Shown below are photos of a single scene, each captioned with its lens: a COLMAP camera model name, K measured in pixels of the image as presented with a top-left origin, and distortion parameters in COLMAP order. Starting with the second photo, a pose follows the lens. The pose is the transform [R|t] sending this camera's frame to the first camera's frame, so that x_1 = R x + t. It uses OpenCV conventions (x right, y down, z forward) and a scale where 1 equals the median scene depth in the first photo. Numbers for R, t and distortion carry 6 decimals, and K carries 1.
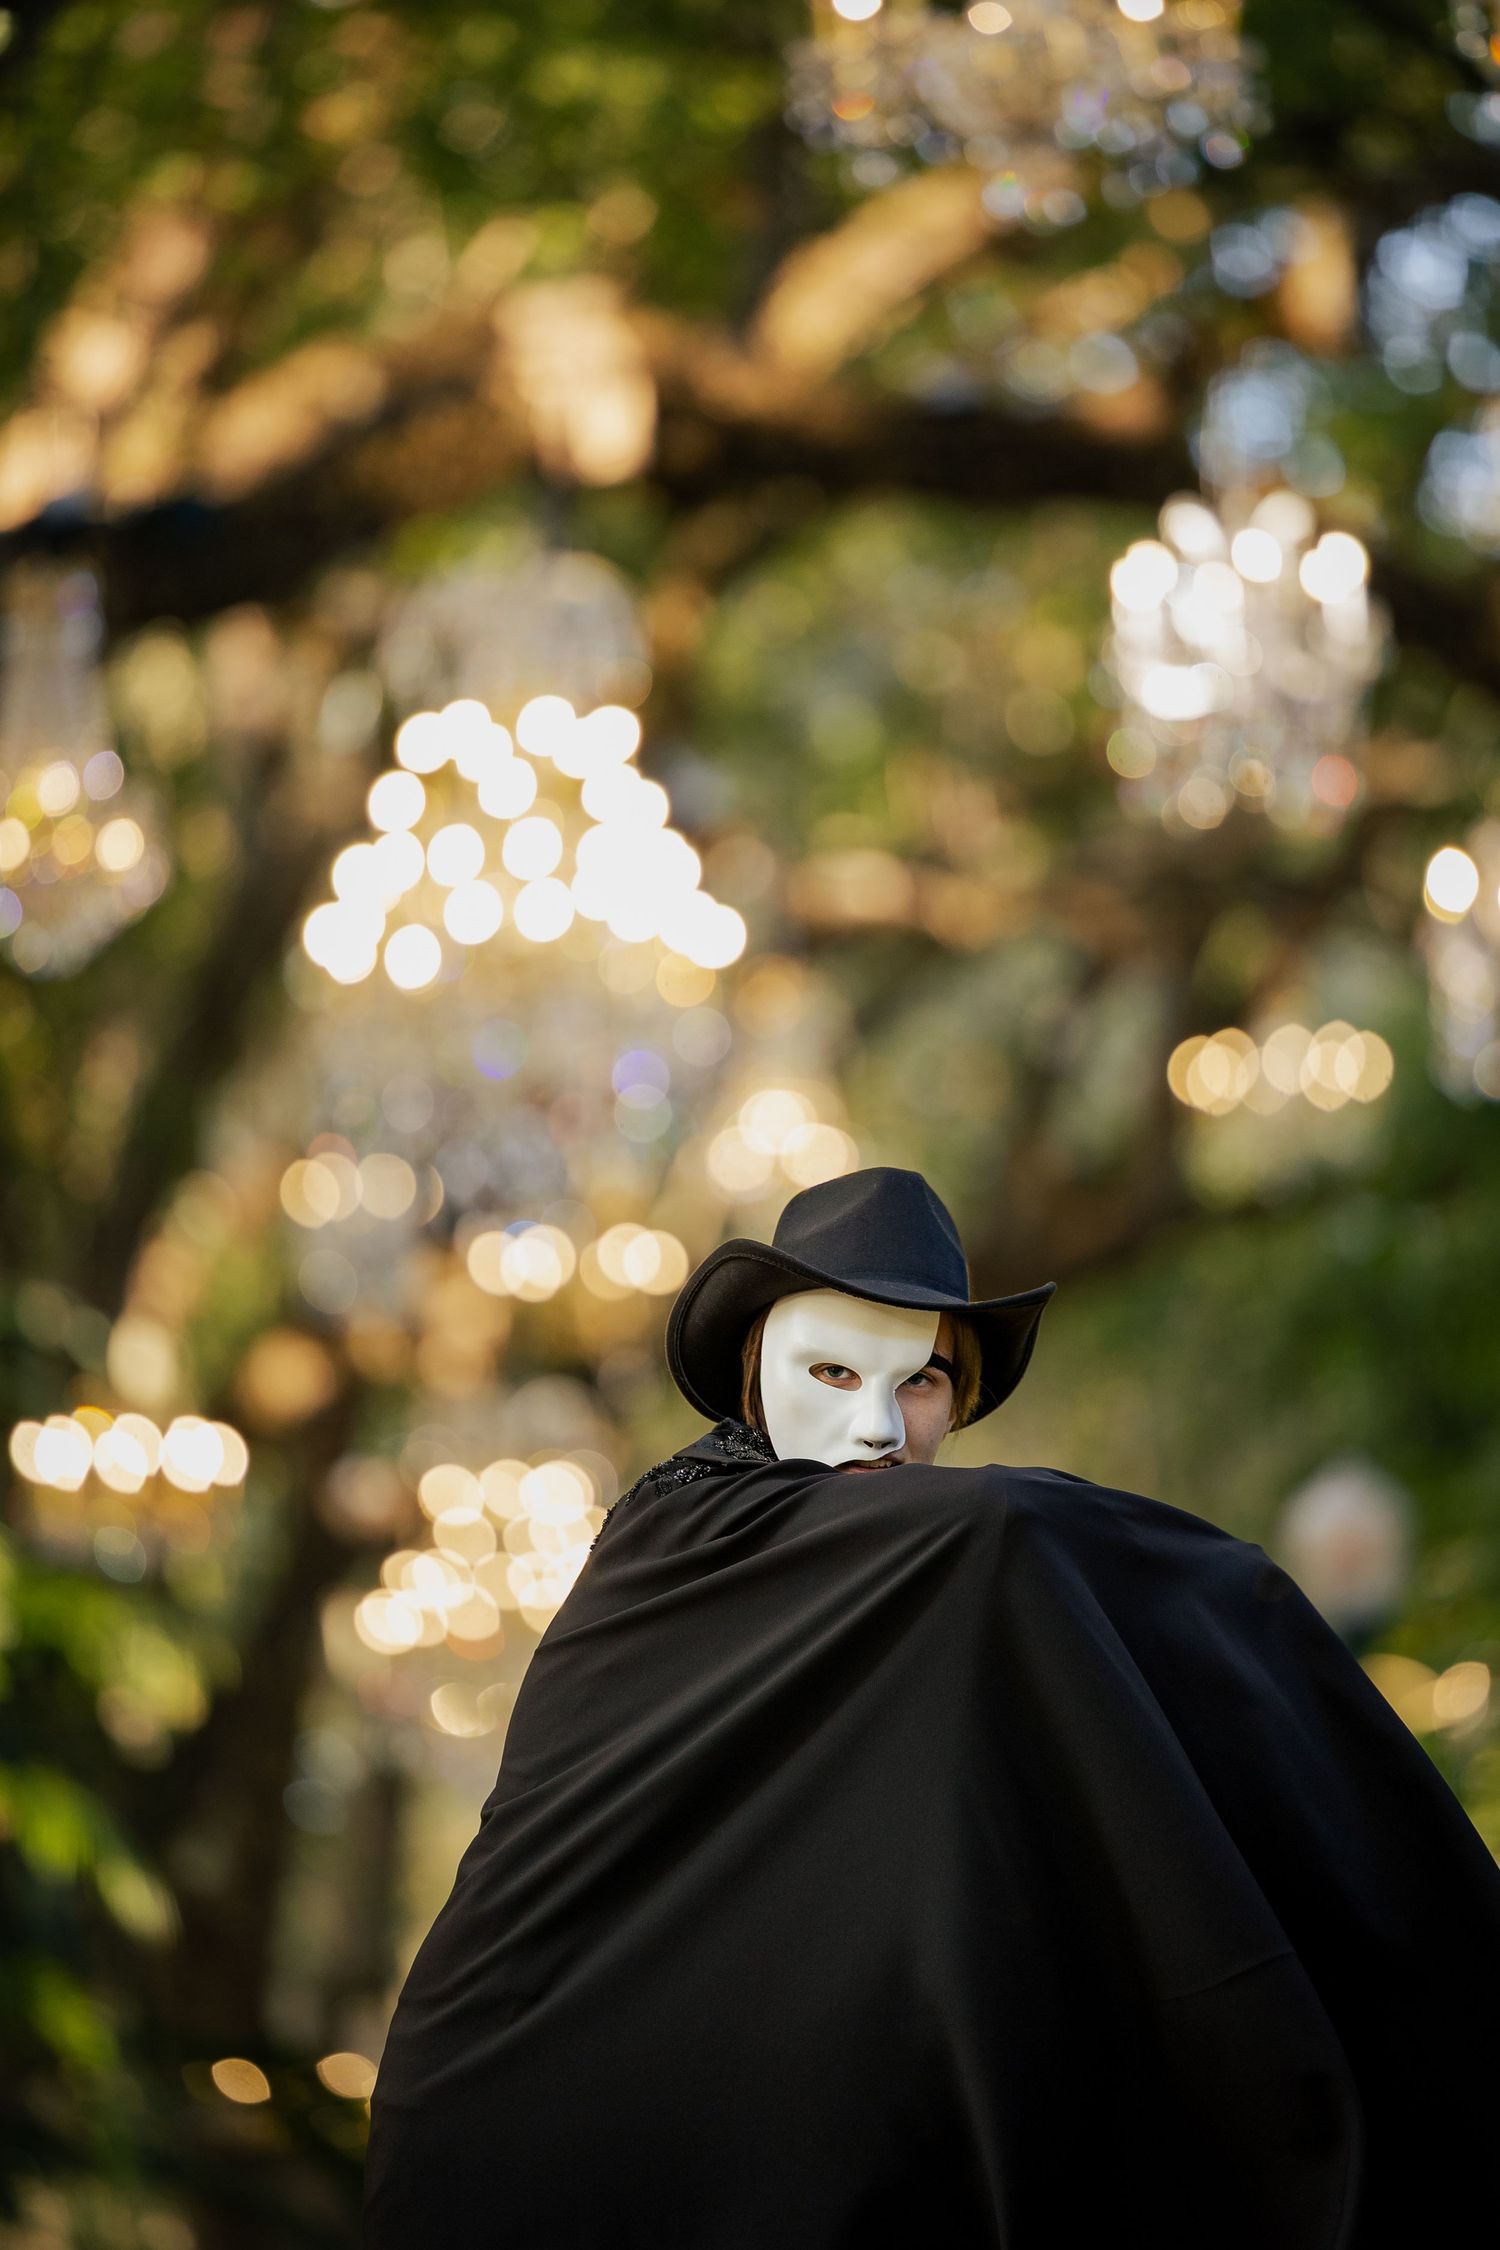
lens RADIAL K [[15321.6, 0, 751.3], [0, 15321.6, 1121.7], [0, 0, 1]] dist [-1.454420, 0.000000]
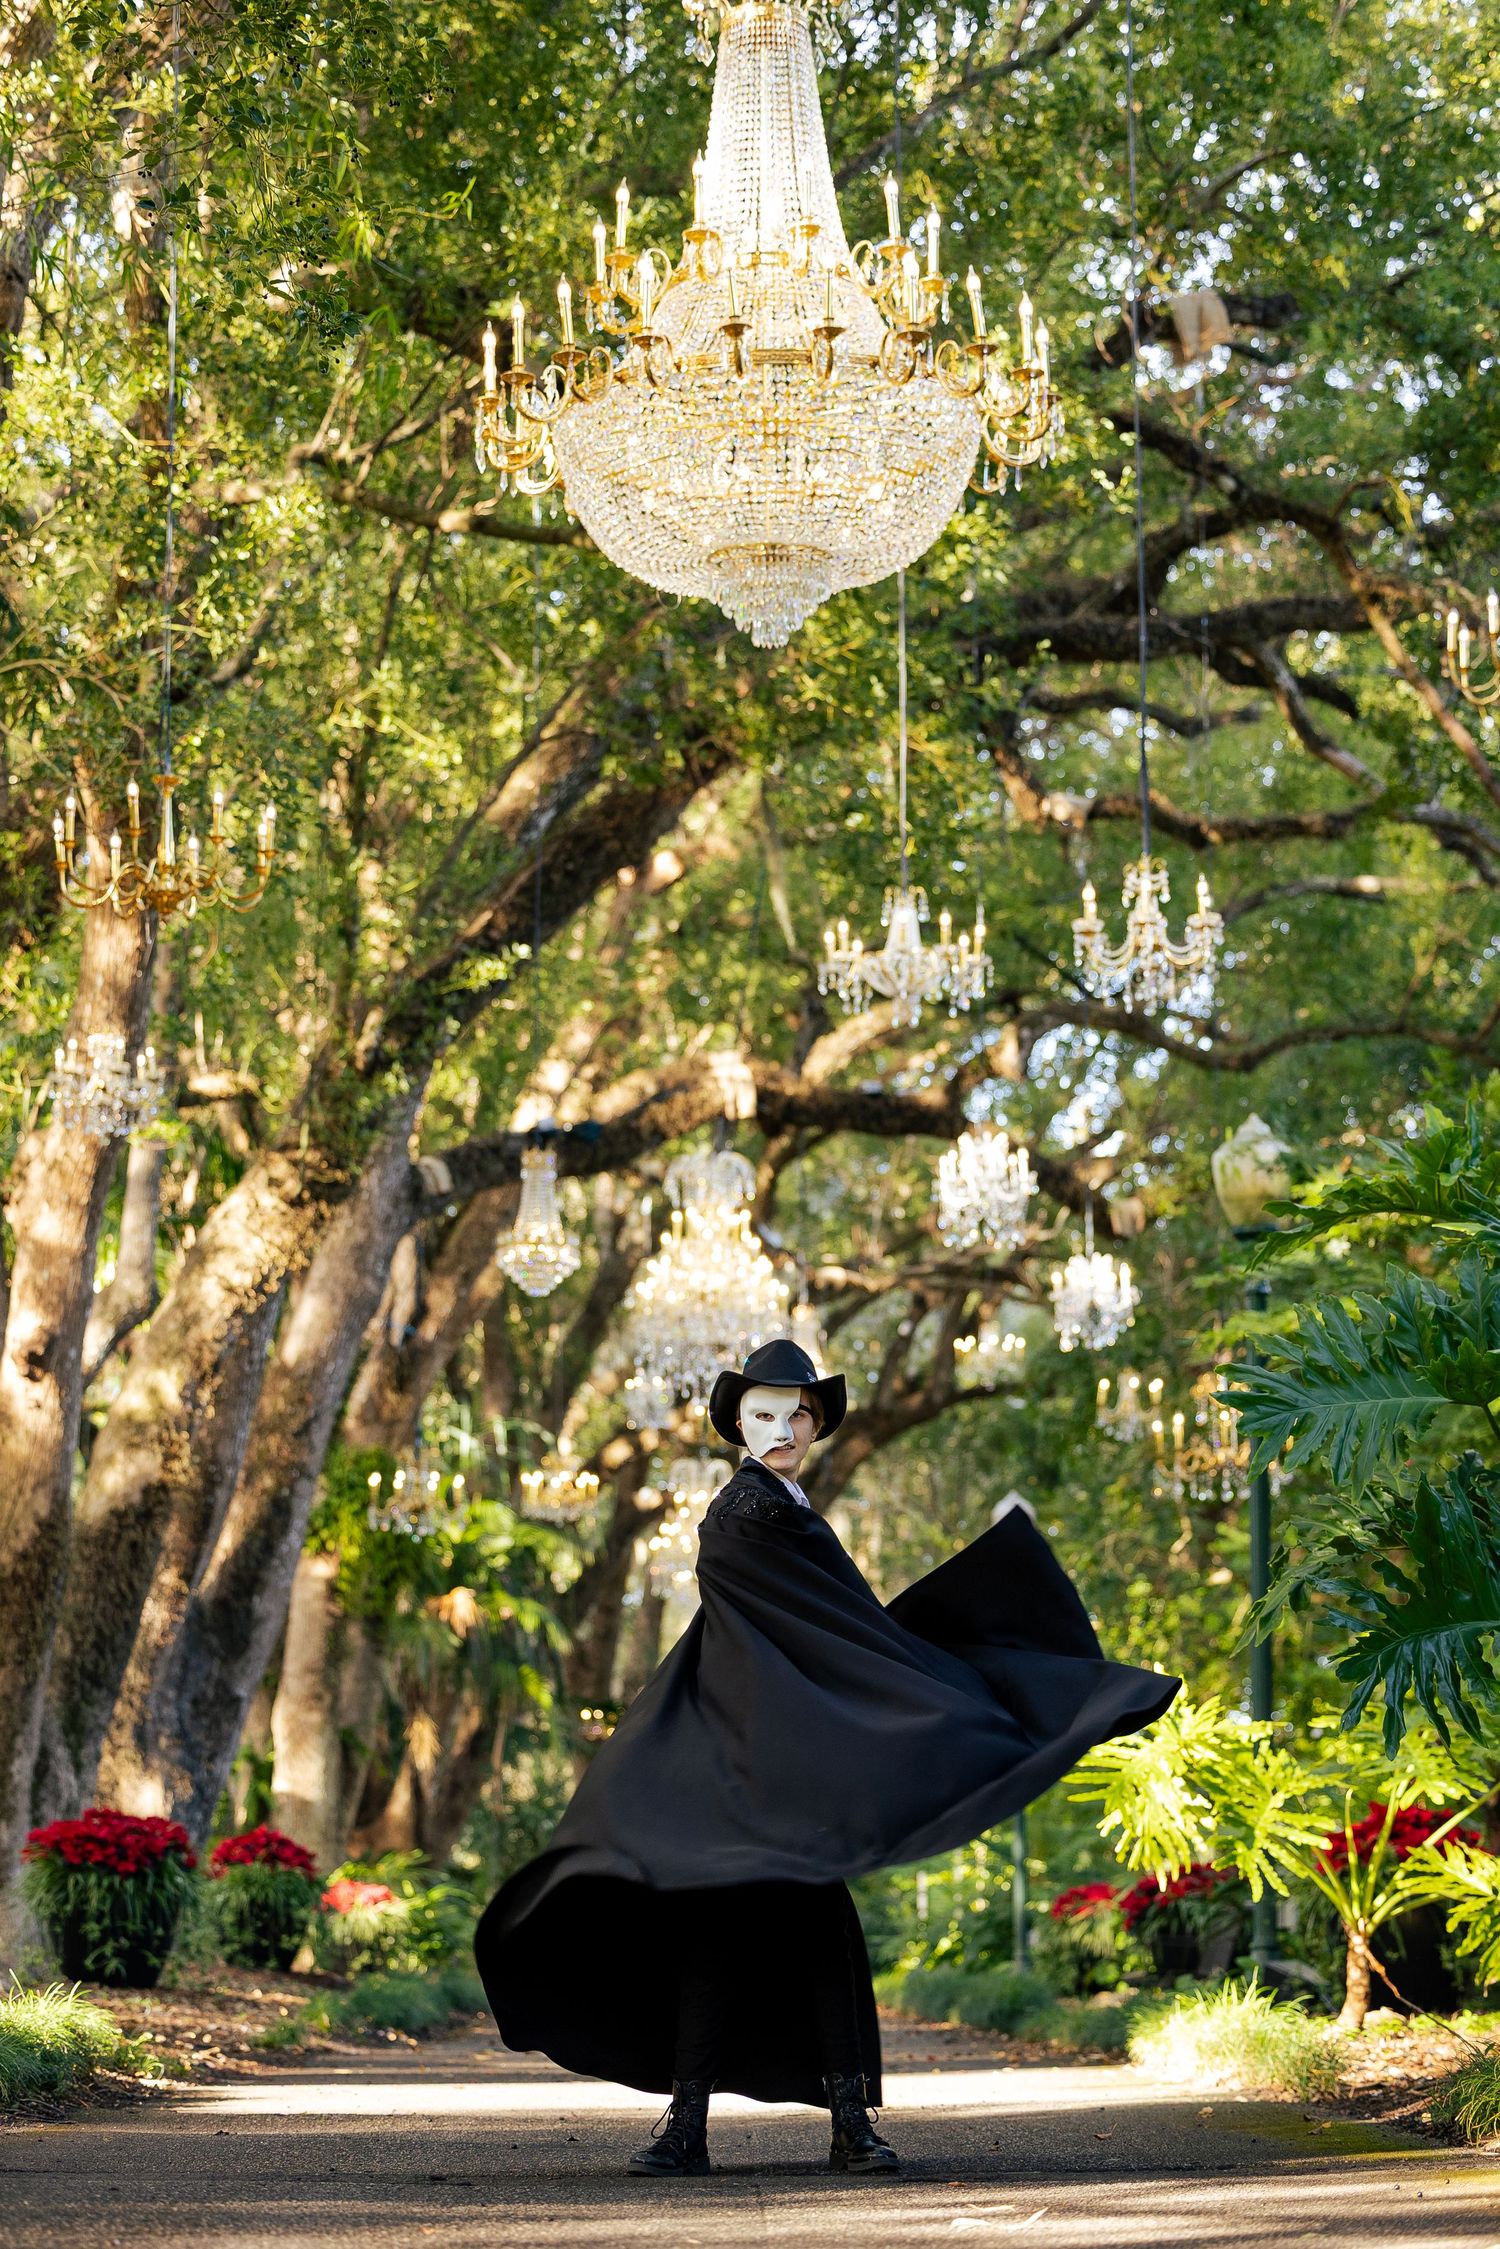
lens RADIAL K [[4355.7, 0, 714.5], [0, 4355.7, 1116.5], [0, 0, 1]] dist [-0.014030, 0.000000]
pose [[0.999849, 0.014809, -0.009053, -0.007355], [-0.015165, 0.999063, -0.040545, -0.011714], [0.008444, 0.040676, 0.999137, 0.229523]]
